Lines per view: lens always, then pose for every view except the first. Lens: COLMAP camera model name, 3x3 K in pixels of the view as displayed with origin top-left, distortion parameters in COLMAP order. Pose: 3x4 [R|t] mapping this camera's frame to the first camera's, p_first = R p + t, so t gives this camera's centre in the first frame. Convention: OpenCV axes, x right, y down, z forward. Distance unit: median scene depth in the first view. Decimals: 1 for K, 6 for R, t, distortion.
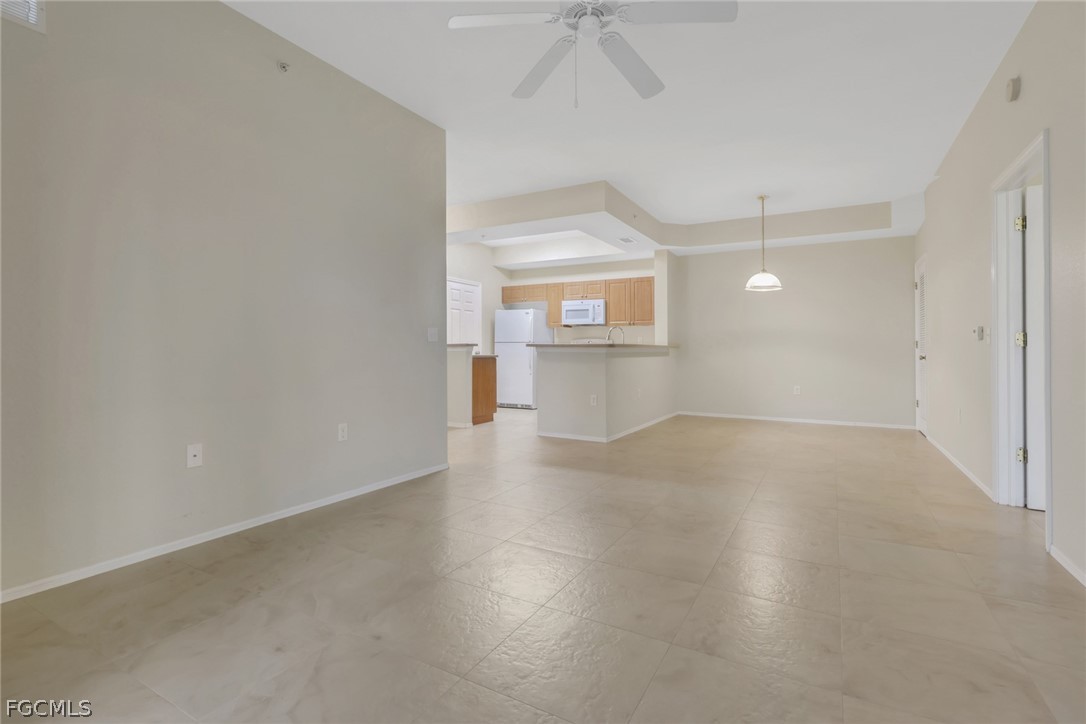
lens RADIAL K [[538.4, 0, 500.1], [0, 538.4, 348.7], [0, 0, 1]] dist [-0.015964, 0.000420]
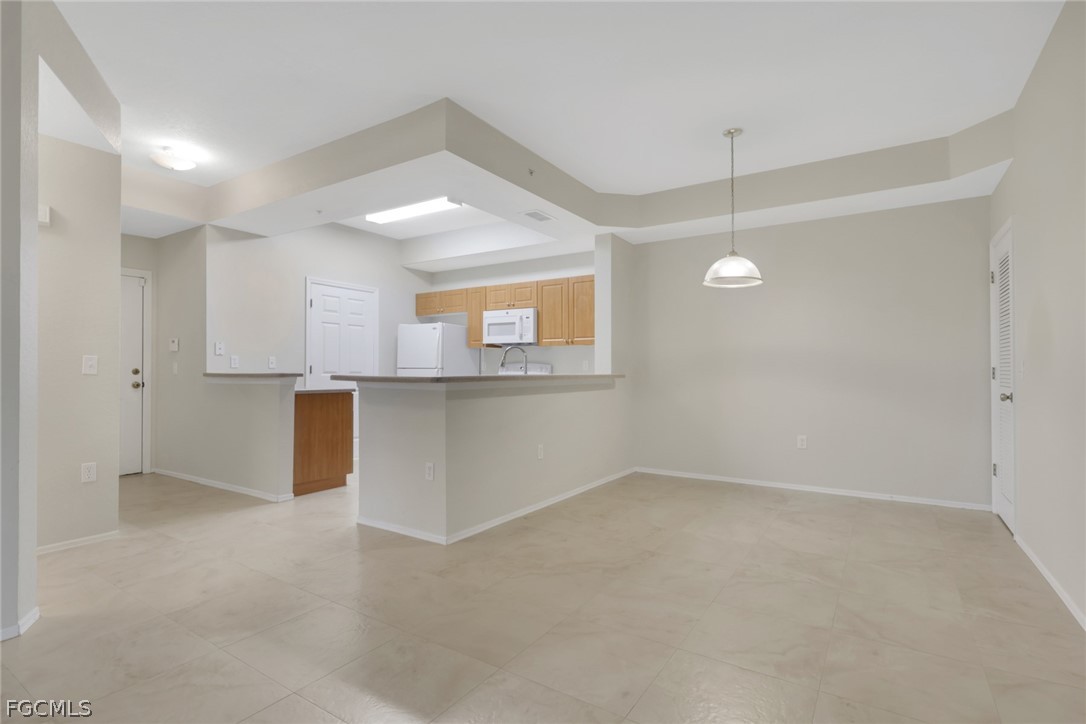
lens RADIAL K [[539.7, 0, 524.8], [0, 539.7, 371.0], [0, 0, 1]] dist [-0.005735, -0.001610]
pose [[0.999382, -0.002117, -0.035083, 0.222971], [0.002236, 0.999992, 0.003375, -0.011756], [0.035076, -0.003451, 0.999379, 0.306769]]
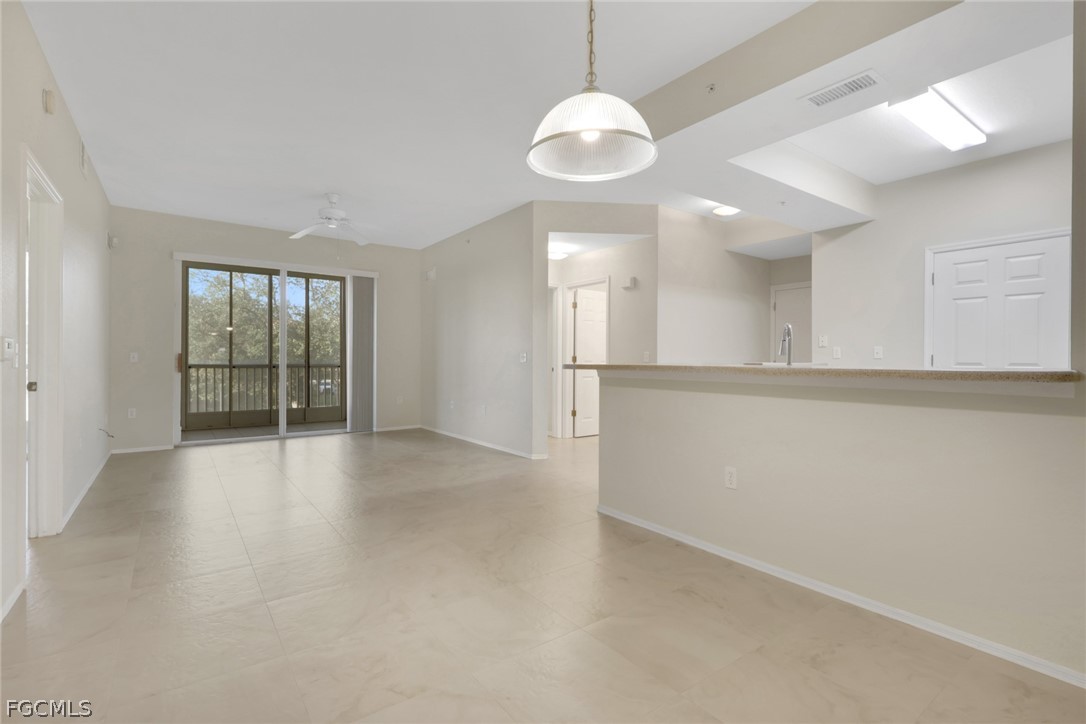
lens RADIAL K [[511.2, 0, 562.1], [0, 511.2, 367.6], [0, 0, 1]] dist [0.000703, 0.002525]
pose [[-0.355129, 0.007702, -0.934786, 0.594423], [-0.001929, 0.999958, 0.008972, -0.008134], [0.934815, 0.004989, -0.355099, 0.869274]]
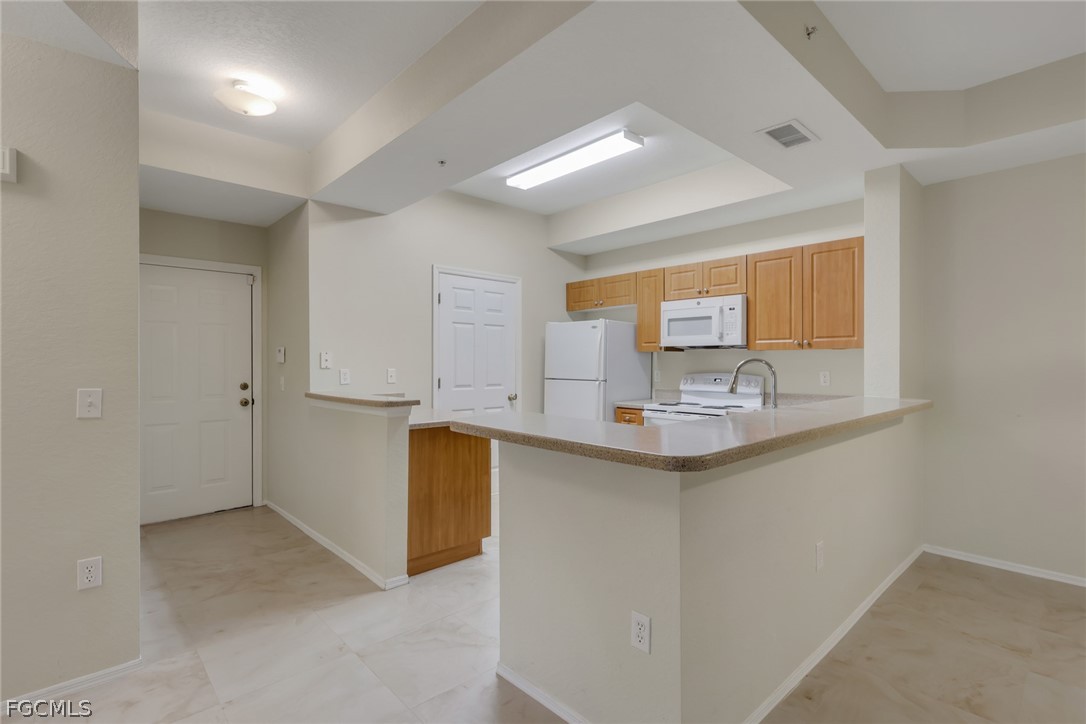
lens RADIAL K [[511.2, 0, 524.0], [0, 511.2, 368.2], [0, 0, 1]] dist [0.000703, 0.002525]
pose [[0.960595, -0.002342, -0.277941, 0.142022], [0.006446, 0.999883, 0.013853, -0.035817], [0.277877, -0.015099, 0.960498, 0.538677]]
